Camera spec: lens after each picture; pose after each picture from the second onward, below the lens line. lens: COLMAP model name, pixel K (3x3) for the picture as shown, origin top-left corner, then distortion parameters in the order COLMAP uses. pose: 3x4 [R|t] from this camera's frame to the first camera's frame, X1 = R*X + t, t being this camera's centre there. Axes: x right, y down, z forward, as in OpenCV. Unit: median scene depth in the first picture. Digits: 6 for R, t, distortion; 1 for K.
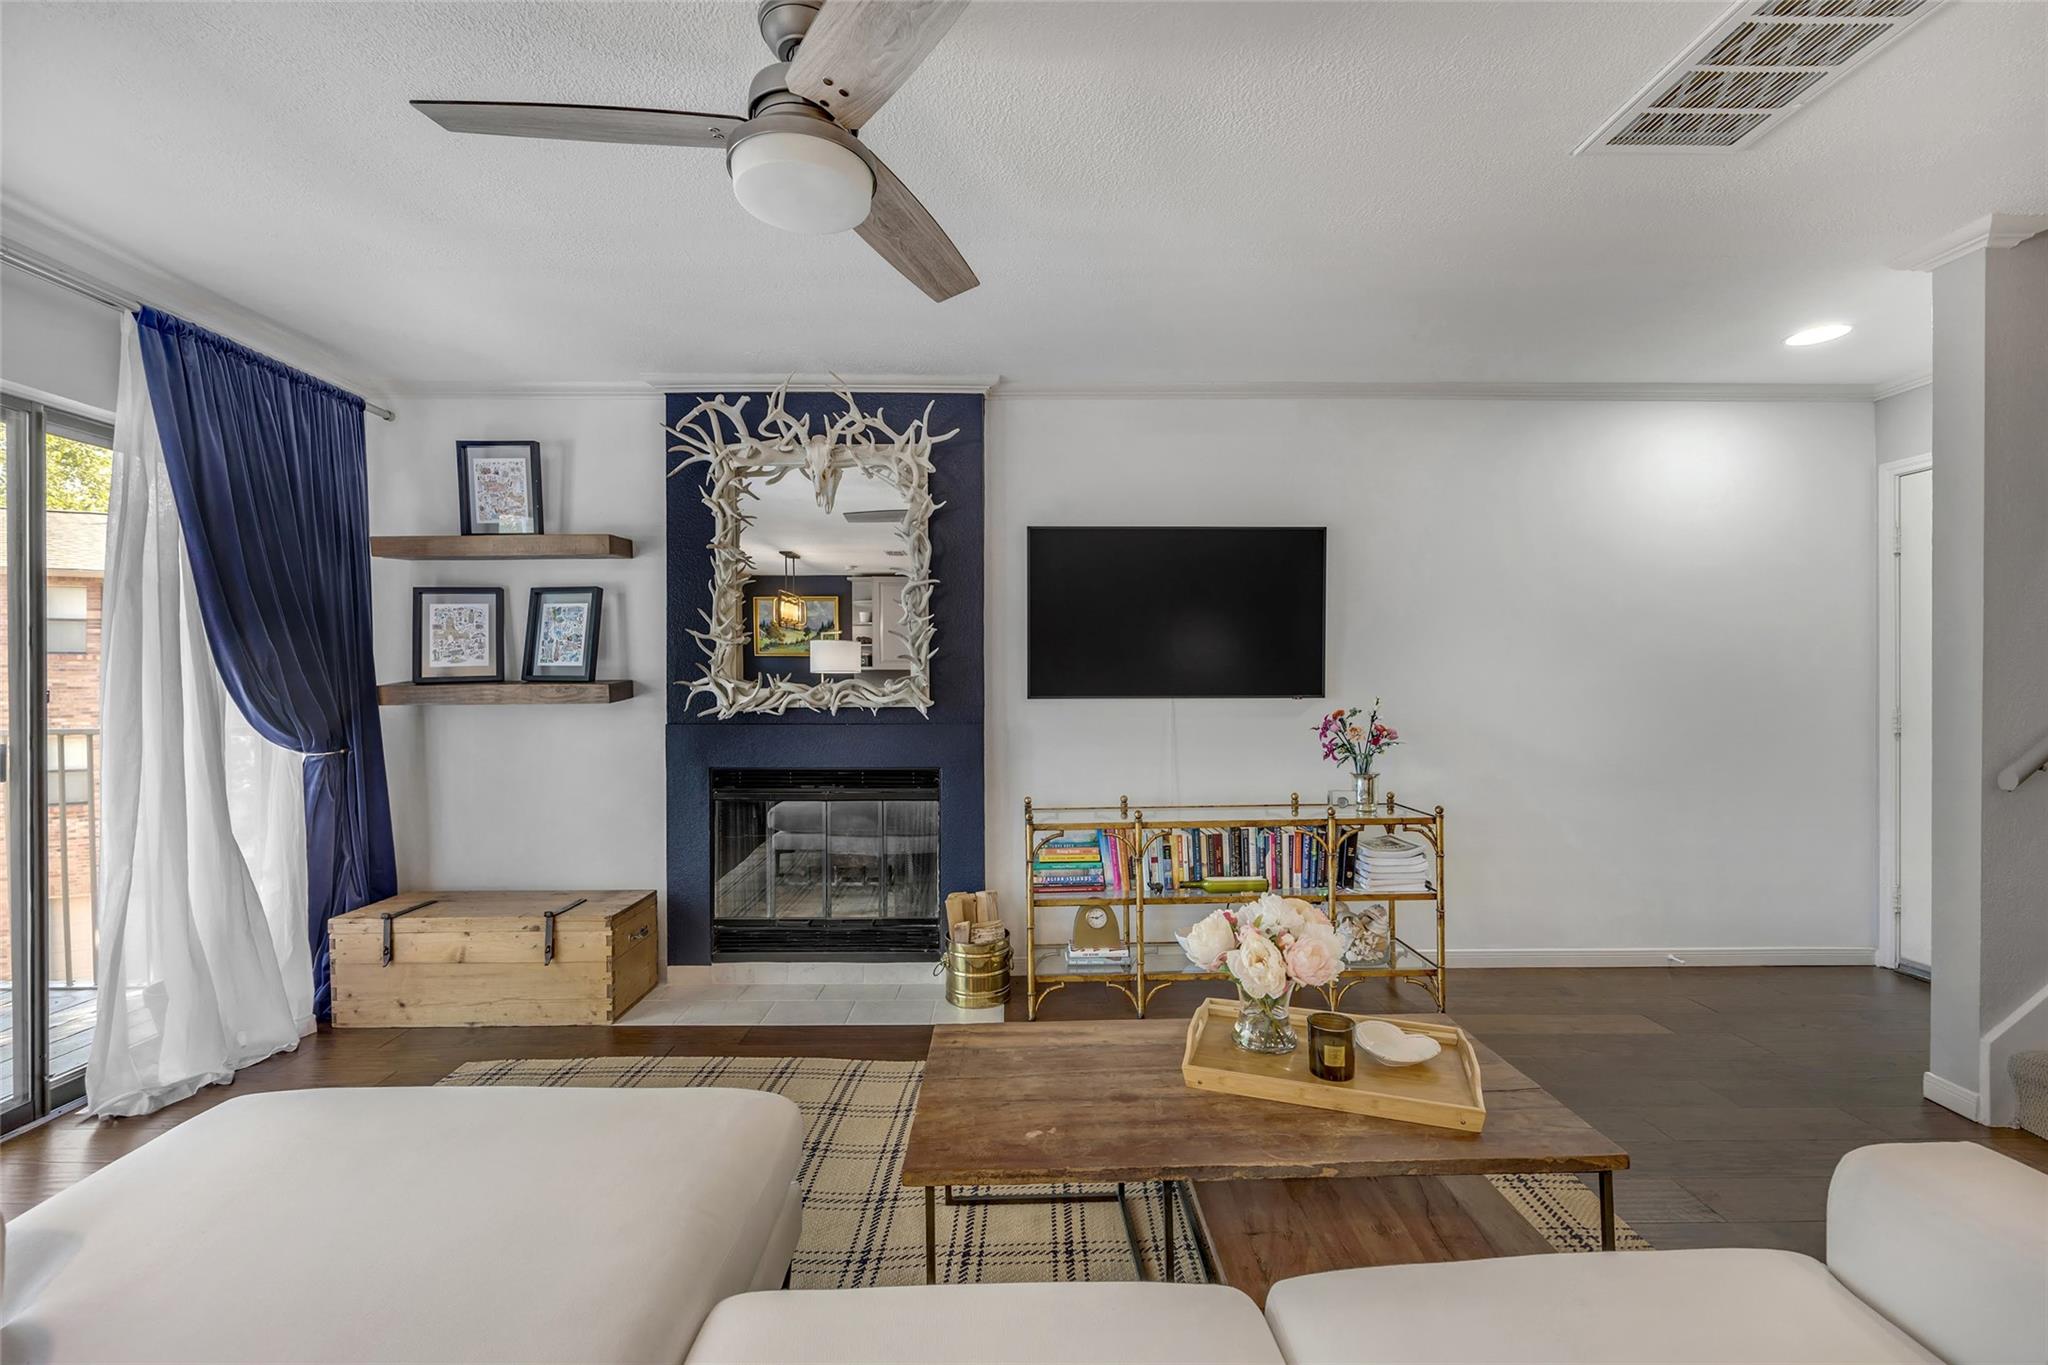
lens RADIAL K [[839.7, 0, 1020.9], [0, 839.7, 686.6], [0, 0, 1]] dist [-0.001589, -0.000326]
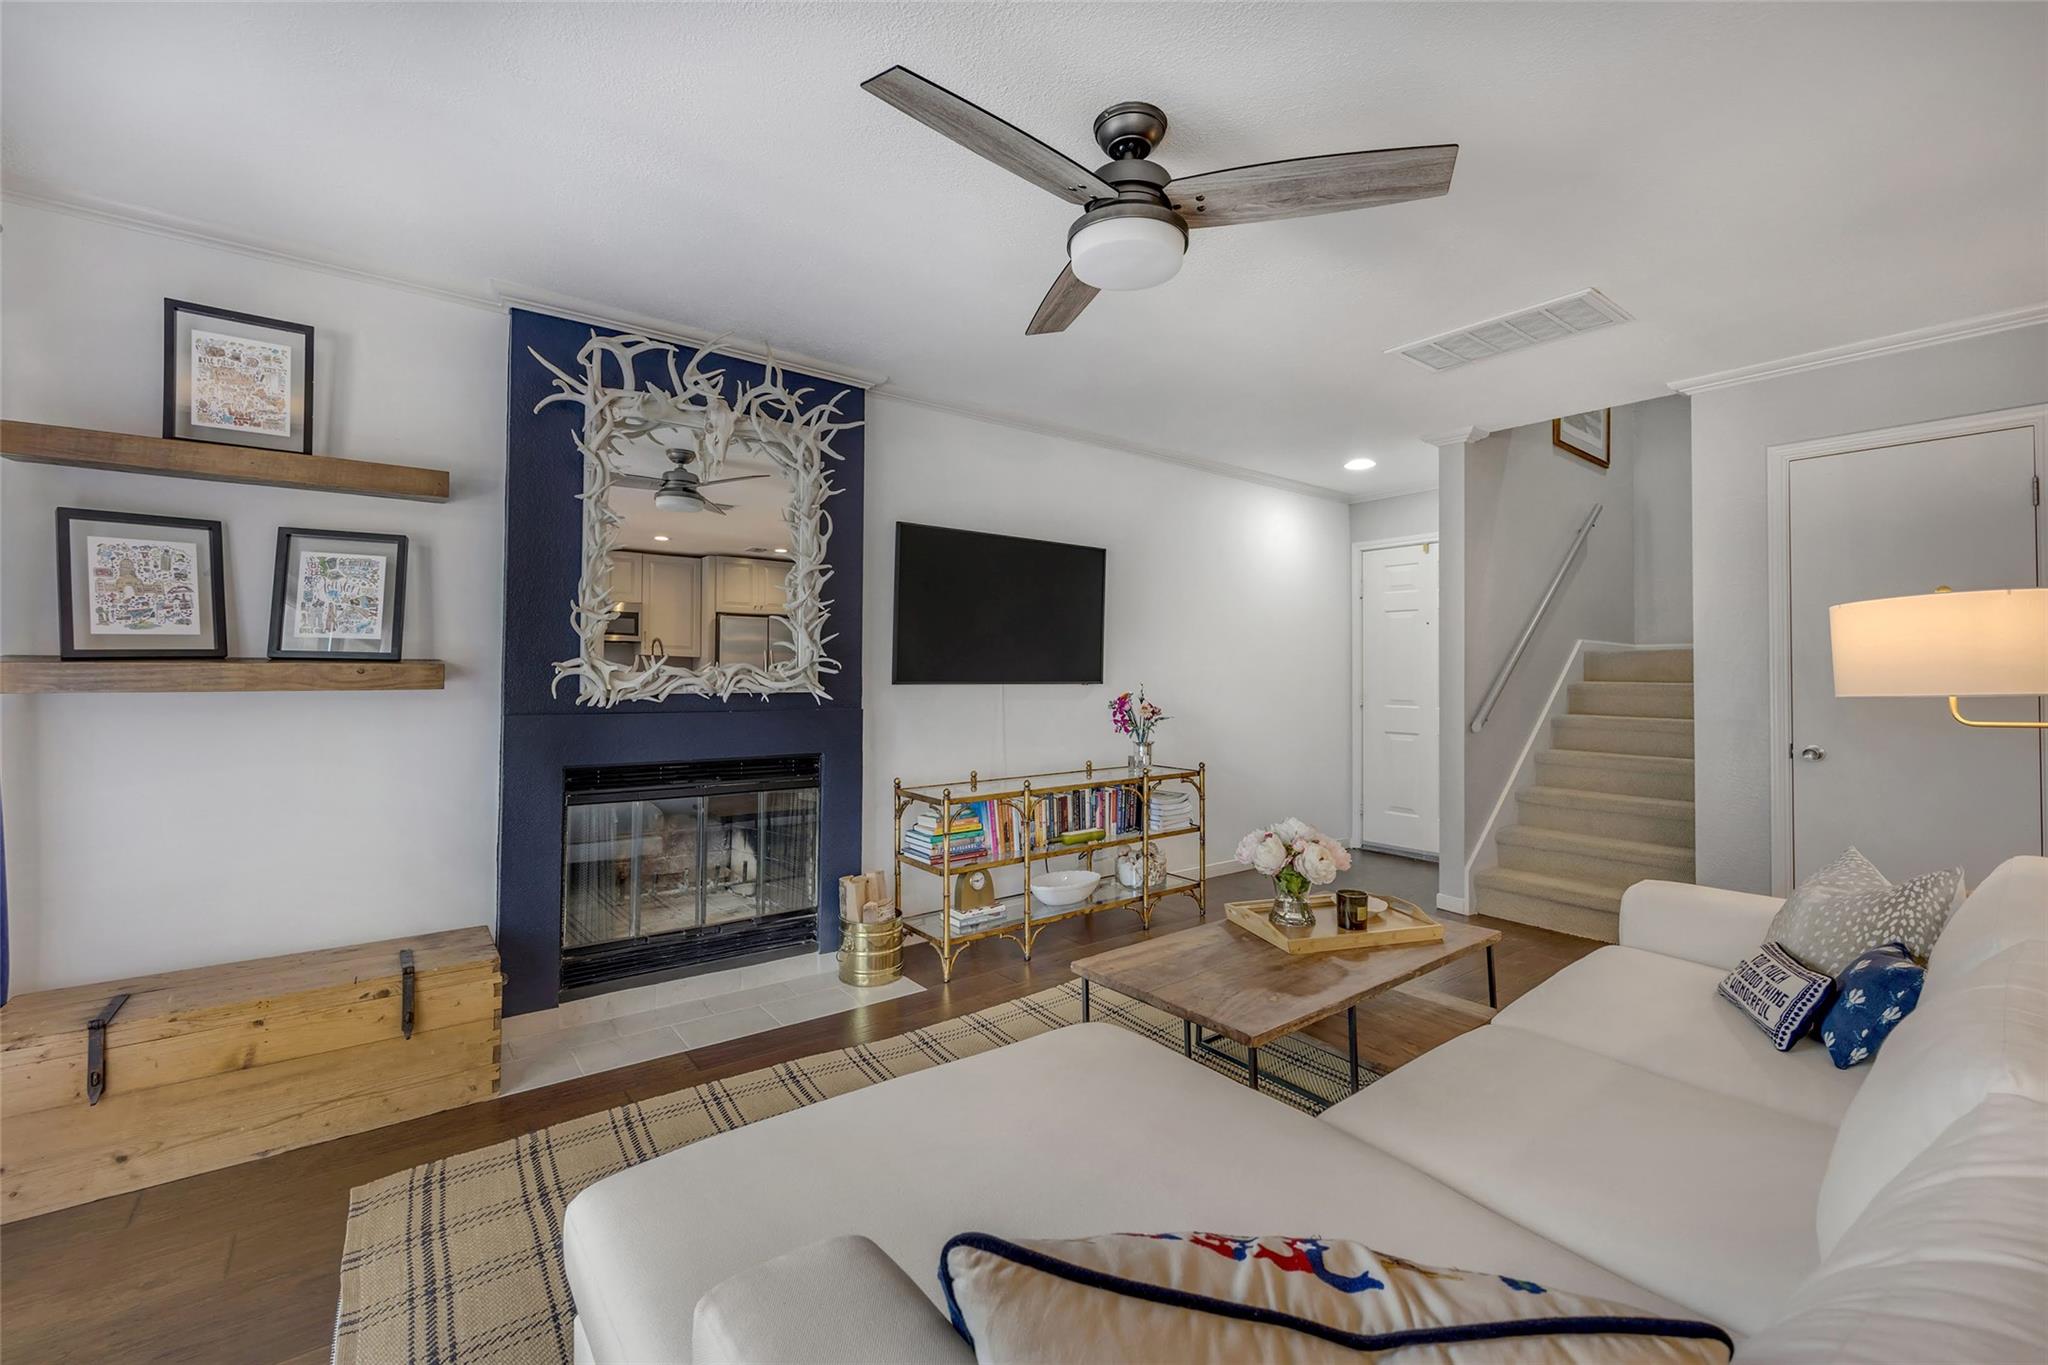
lens RADIAL K [[839.7, 0, 1024.7], [0, 839.7, 657.1], [0, 0, 1]] dist [-0.001589, -0.000326]
pose [[0.804573, 0.020687, 0.593494, -0.507928], [-0.006850, 0.999650, -0.025558, 0.006127], [-0.593814, 0.016498, 0.804433, 0.058851]]
